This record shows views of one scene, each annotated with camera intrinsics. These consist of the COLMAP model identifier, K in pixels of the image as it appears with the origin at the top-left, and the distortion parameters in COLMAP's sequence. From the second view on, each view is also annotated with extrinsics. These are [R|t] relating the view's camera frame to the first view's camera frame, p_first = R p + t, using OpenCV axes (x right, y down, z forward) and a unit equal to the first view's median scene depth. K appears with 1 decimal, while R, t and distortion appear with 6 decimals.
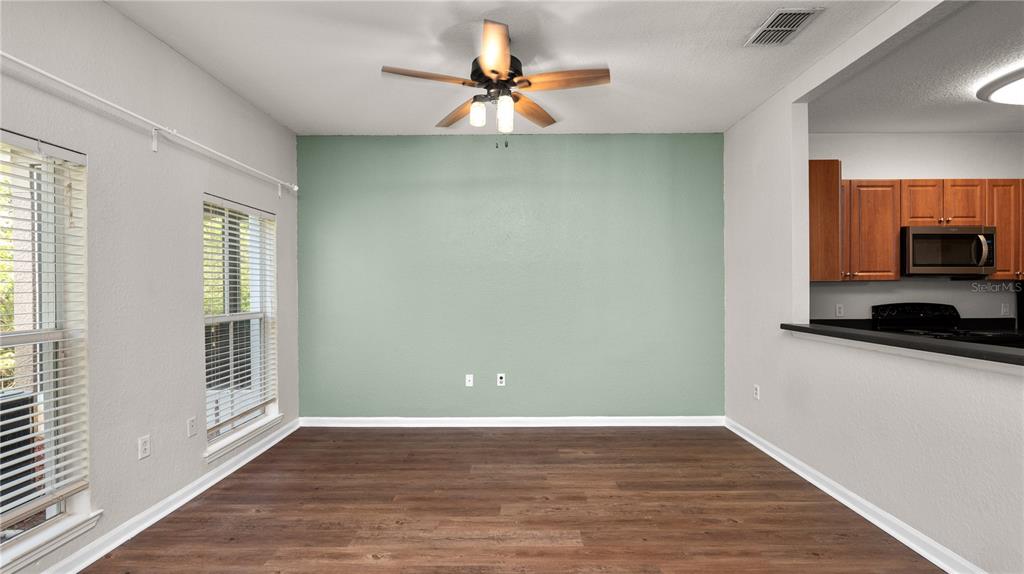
lens RADIAL K [[433.4, 0, 519.4], [0, 433.4, 288.8], [0, 0, 1]] dist [-0.000527, -0.000853]
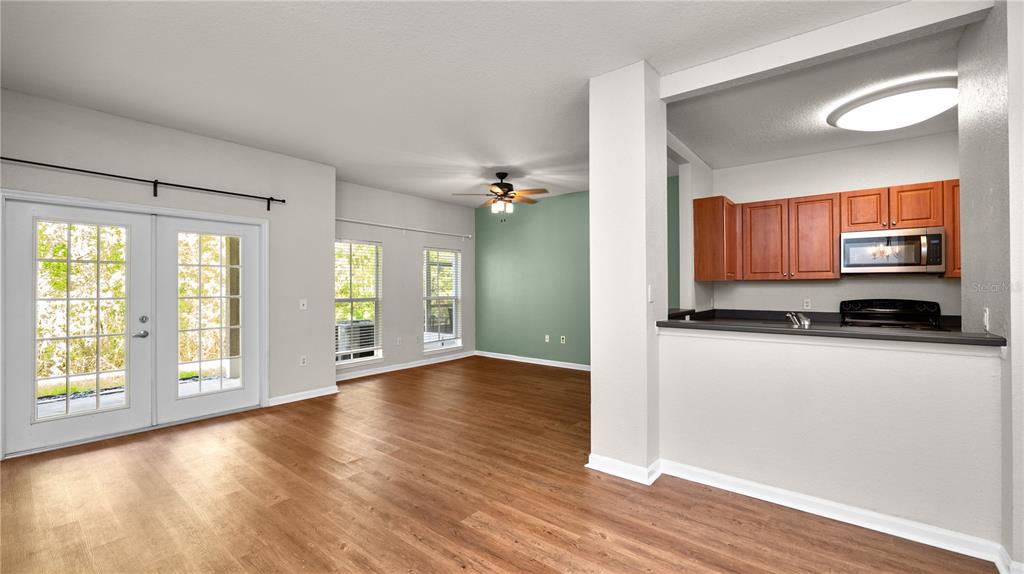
lens RADIAL K [[416.4, 0, 509.8], [0, 416.4, 285.0], [0, 0, 1]] dist [-0.010912, 0.000429]
pose [[0.777877, 0.001034, -0.628415, 0.890230], [-0.004152, 0.999985, -0.003494, 0.004224], [0.628402, 0.005327, 0.777870, -0.424356]]
